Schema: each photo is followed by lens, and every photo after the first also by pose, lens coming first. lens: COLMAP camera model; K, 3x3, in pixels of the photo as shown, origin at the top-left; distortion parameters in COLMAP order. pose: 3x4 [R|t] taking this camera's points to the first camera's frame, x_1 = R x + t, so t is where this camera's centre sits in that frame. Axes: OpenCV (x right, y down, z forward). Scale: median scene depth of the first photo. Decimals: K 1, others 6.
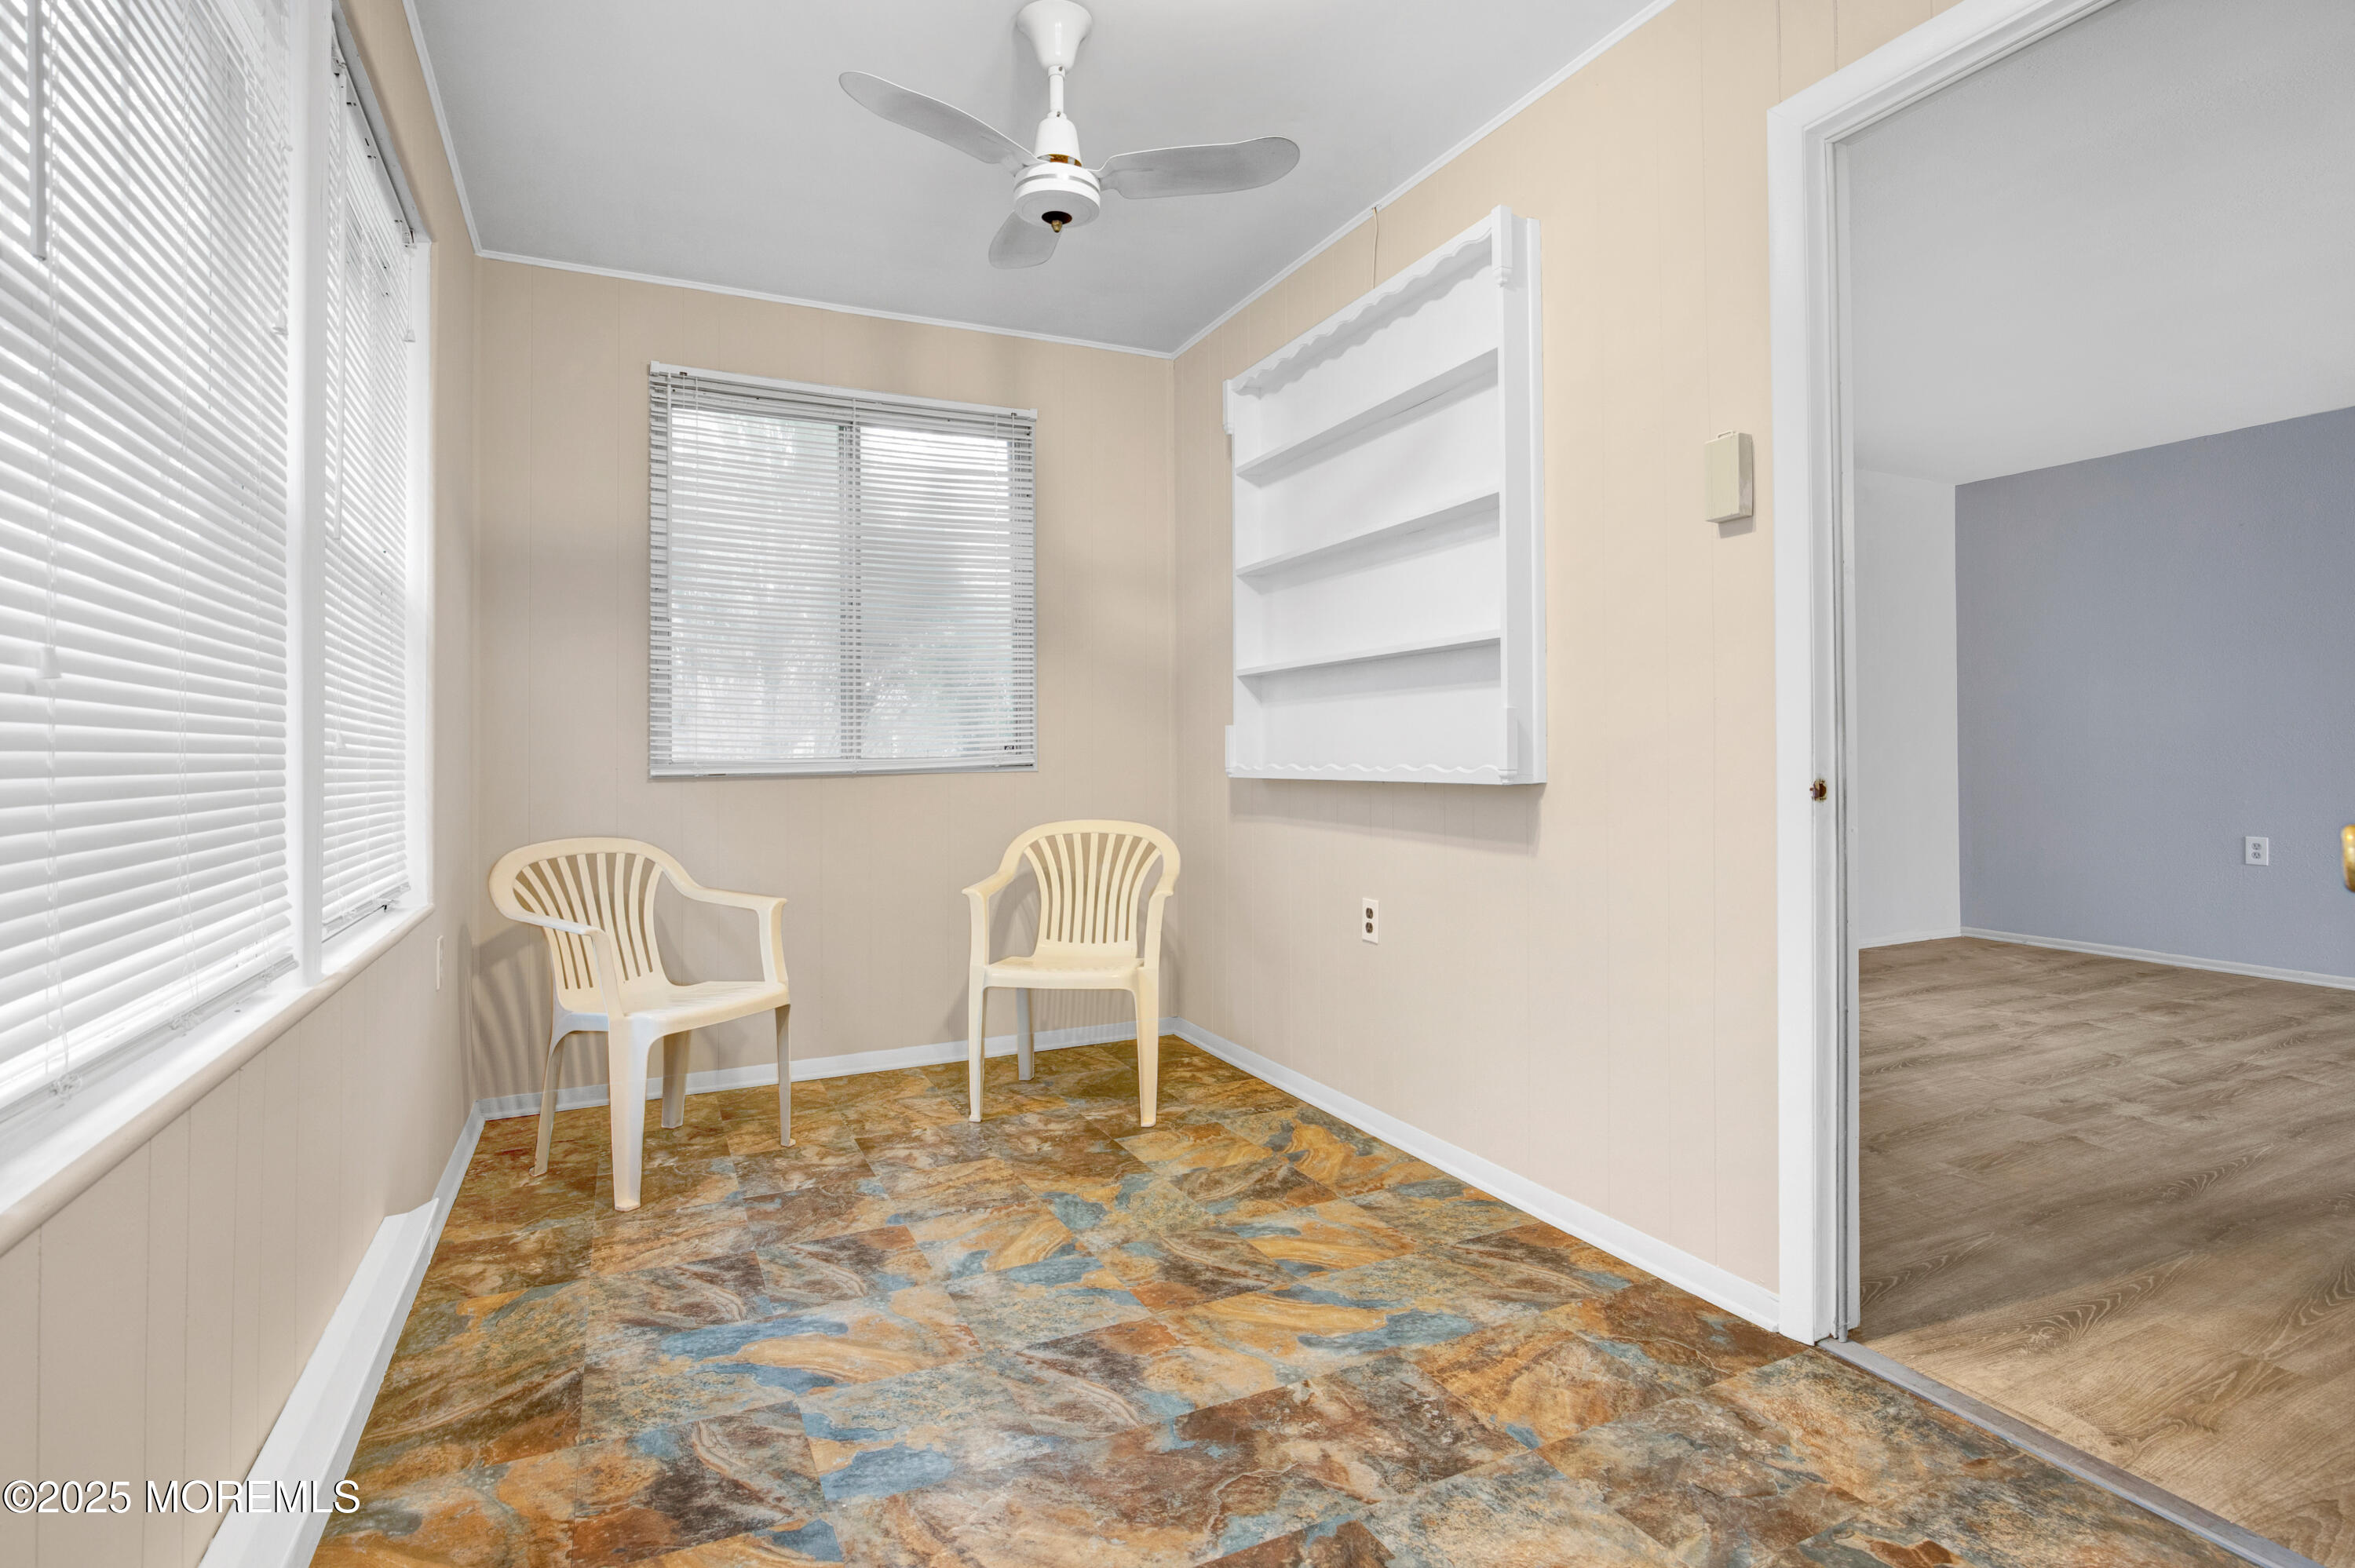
lens RADIAL K [[1150.2, 0, 1171.2], [0, 1150.2, 788.1], [0, 0, 1]] dist [-0.034235, 0.000891]
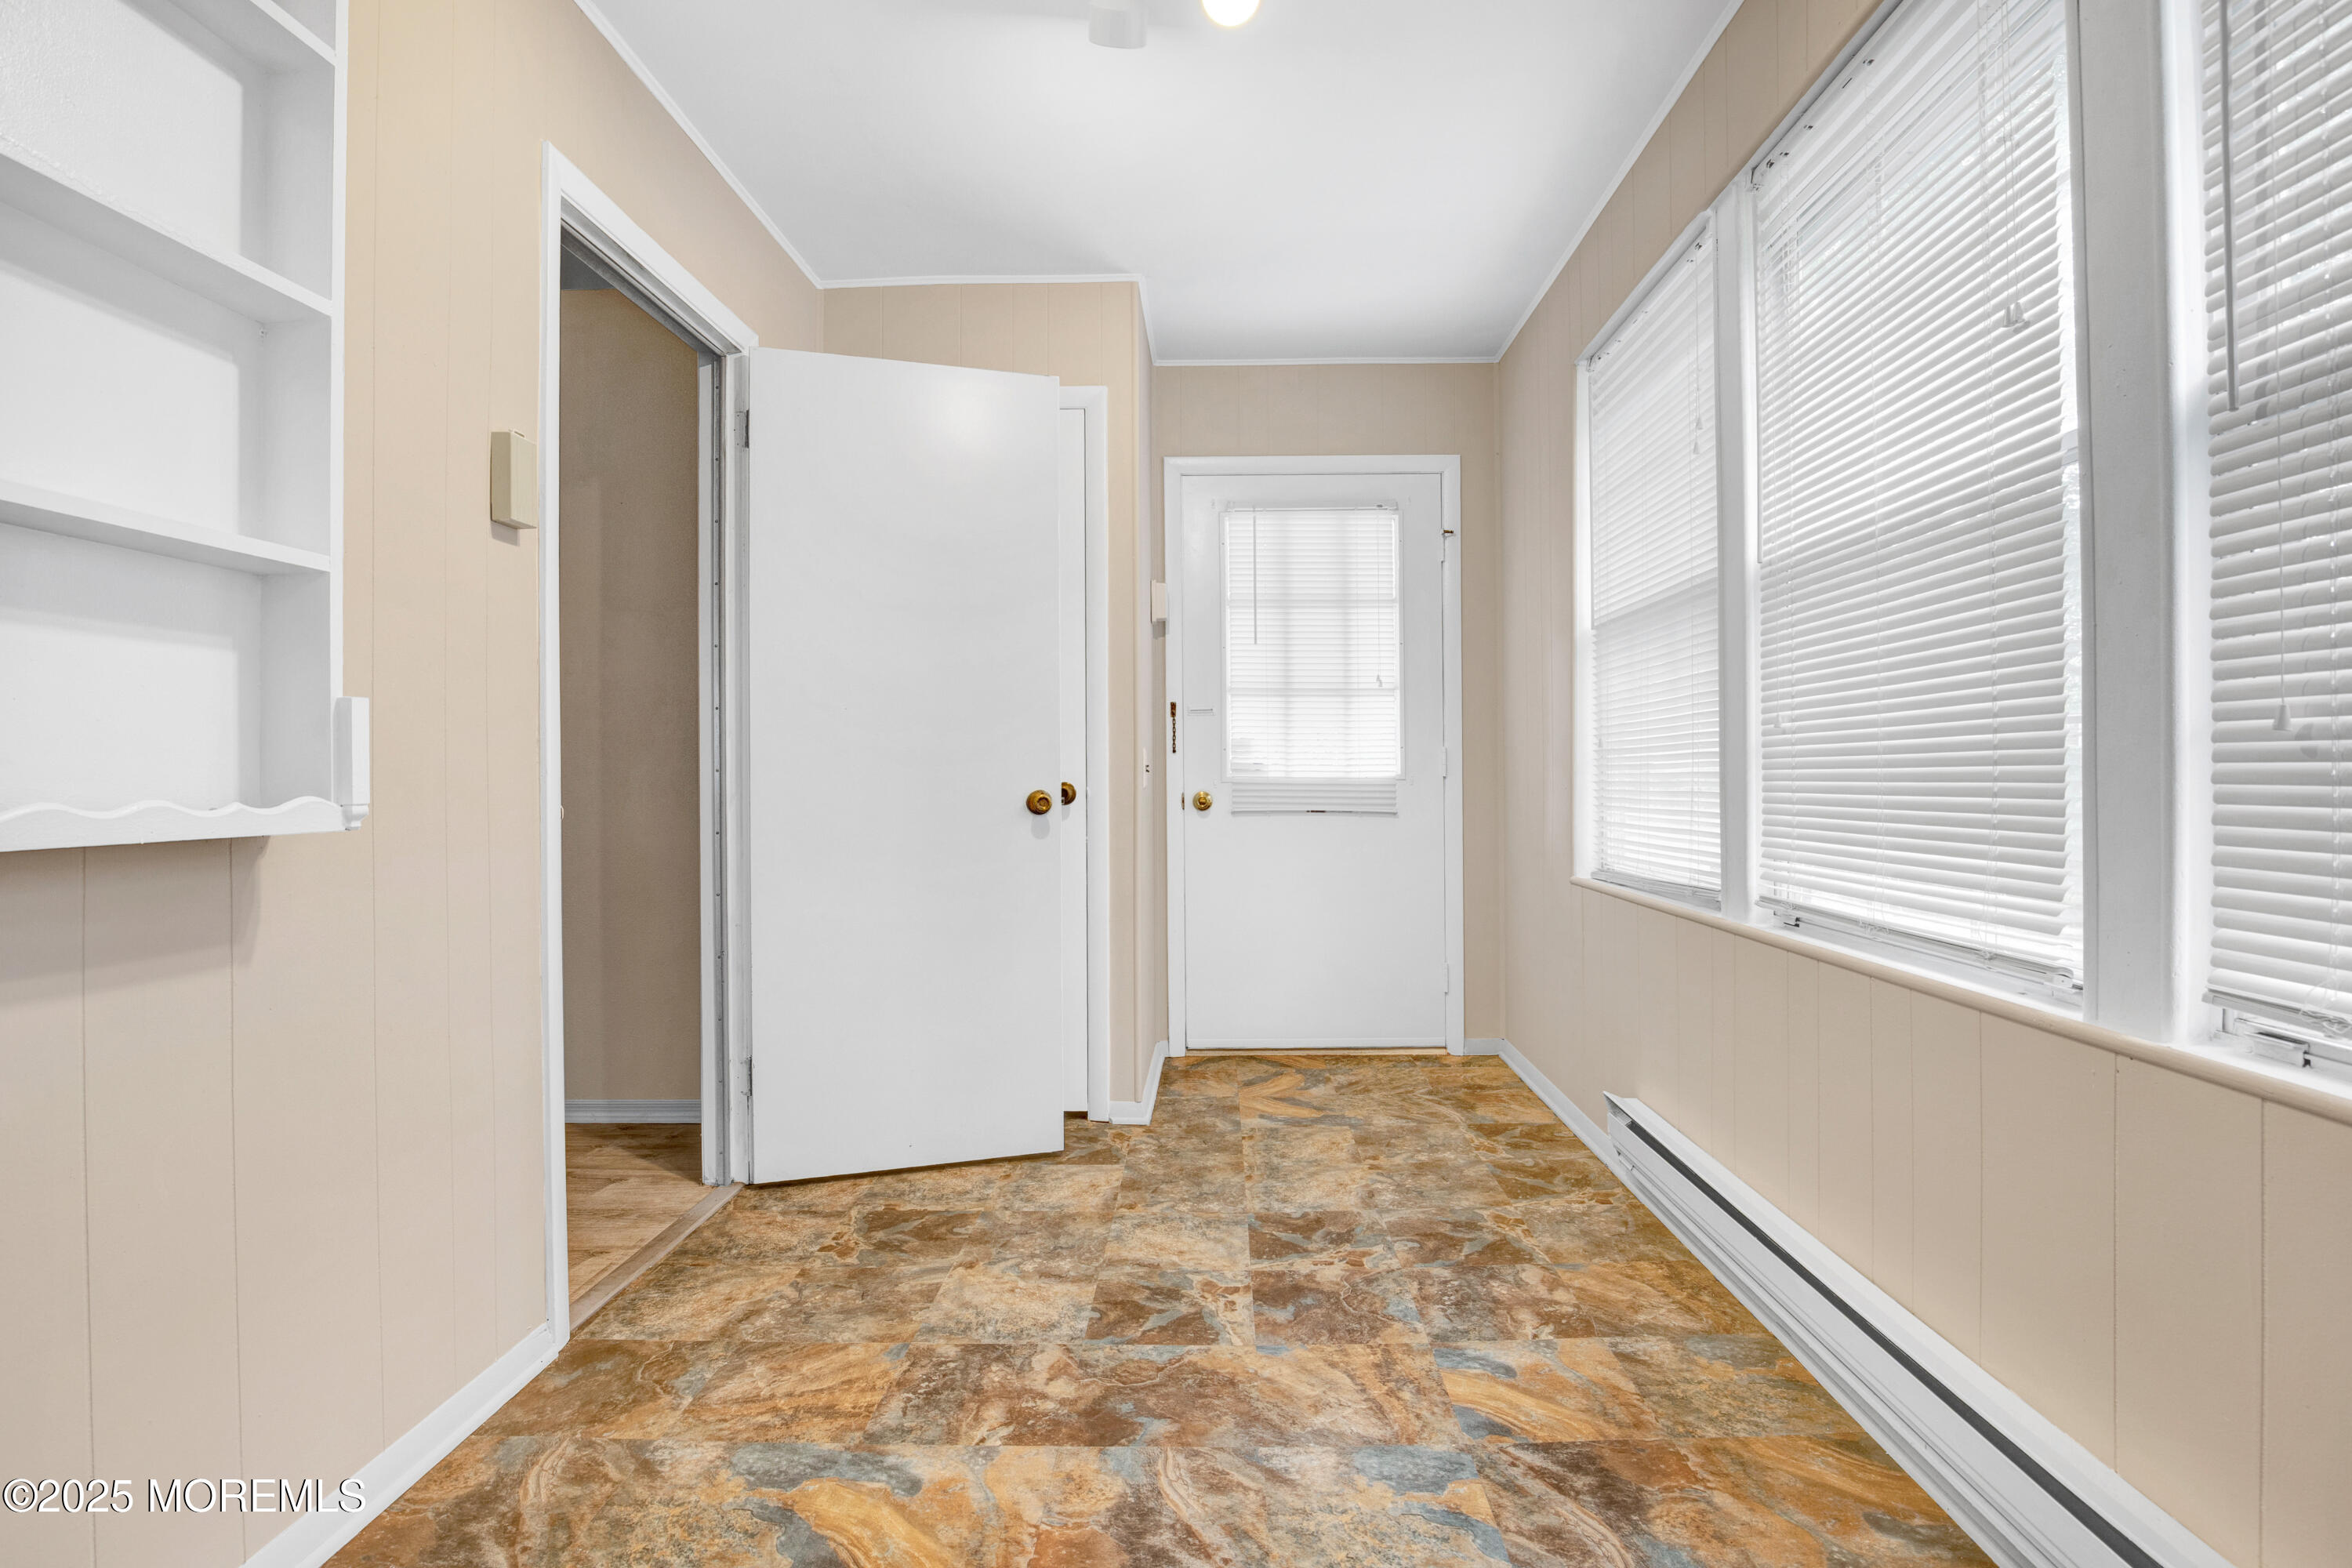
lens RADIAL K [[1148.9, 0, 1169.7], [0, 1148.9, 788.1], [0, 0, 1]] dist [-0.034235, 0.000891]
pose [[-0.883524, 0.008949, 0.468300, -0.522603], [0.024178, 0.999356, 0.026518, -0.056277], [-0.467761, 0.034752, -0.883172, 1.919677]]
